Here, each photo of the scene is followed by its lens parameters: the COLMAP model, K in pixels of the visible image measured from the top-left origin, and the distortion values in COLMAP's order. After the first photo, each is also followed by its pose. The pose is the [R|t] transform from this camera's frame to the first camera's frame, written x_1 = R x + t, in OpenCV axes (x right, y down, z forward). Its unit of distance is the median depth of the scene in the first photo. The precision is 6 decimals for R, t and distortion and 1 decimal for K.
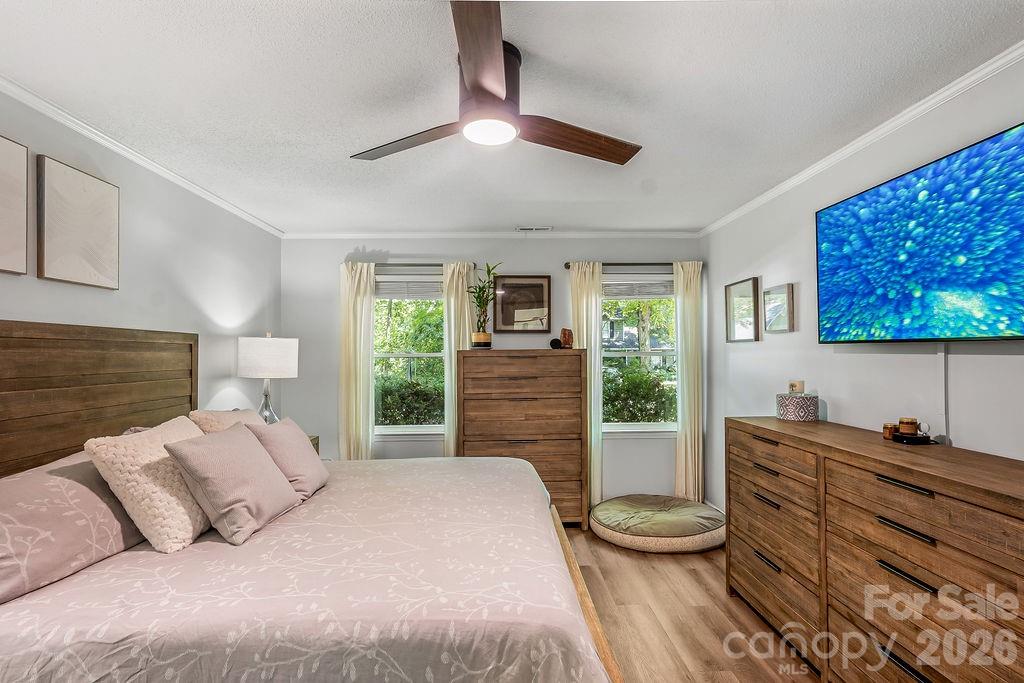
lens RADIAL K [[501.9, 0, 508.8], [0, 501.9, 345.8], [0, 0, 1]] dist [-0.017081, 0.001327]
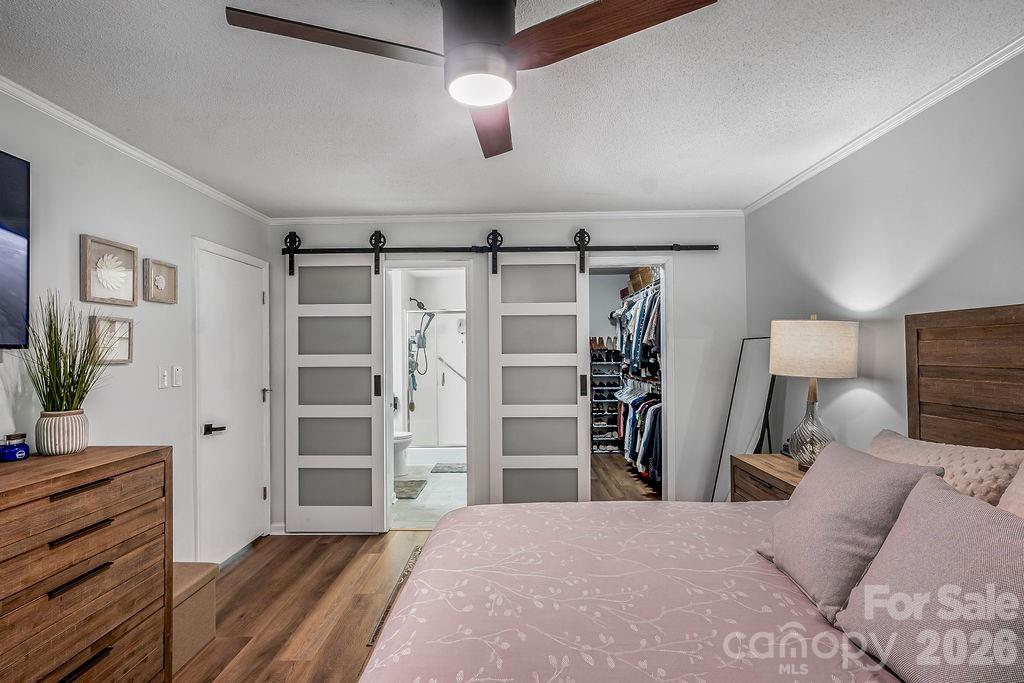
lens RADIAL K [[501.9, 0, 508.8], [0, 501.9, 345.8], [0, 0, 1]] dist [-0.017081, 0.001327]
pose [[-0.999071, 0.019062, 0.038657, -0.052089], [0.018033, 0.999478, -0.026799, 0.013985], [-0.039147, -0.026077, -0.998893, 0.866669]]
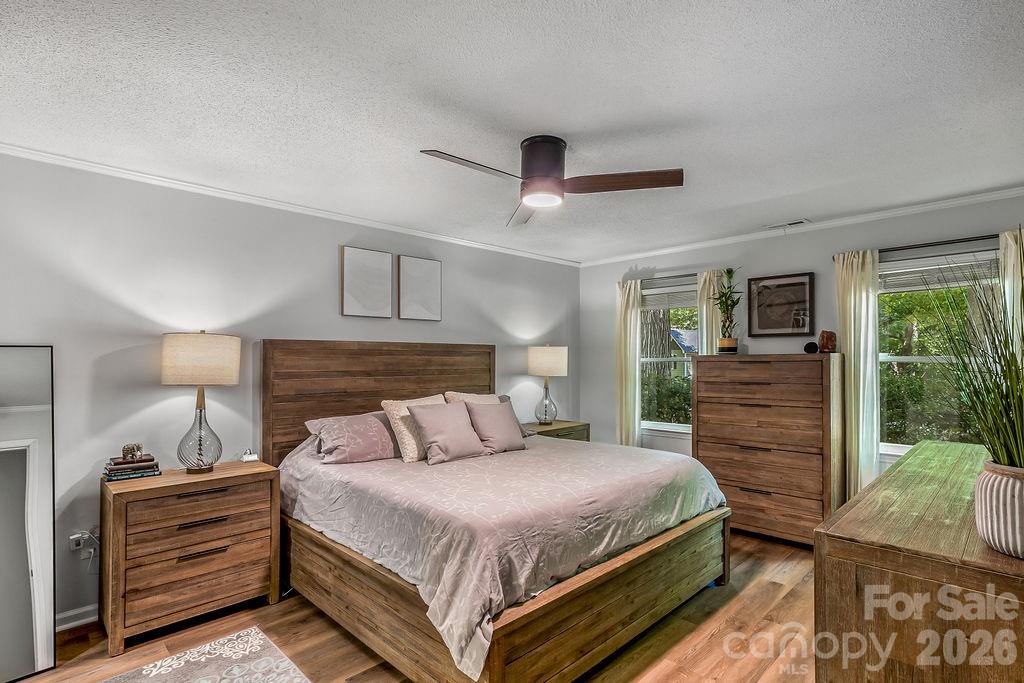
lens RADIAL K [[501.9, 0, 508.8], [0, 501.9, 345.8], [0, 0, 1]] dist [-0.017081, 0.001327]
pose [[0.682142, -0.013908, -0.731088, 0.437802], [0.010277, 0.999903, -0.009434, -0.005217], [0.731148, -0.001078, 0.682218, -0.012806]]
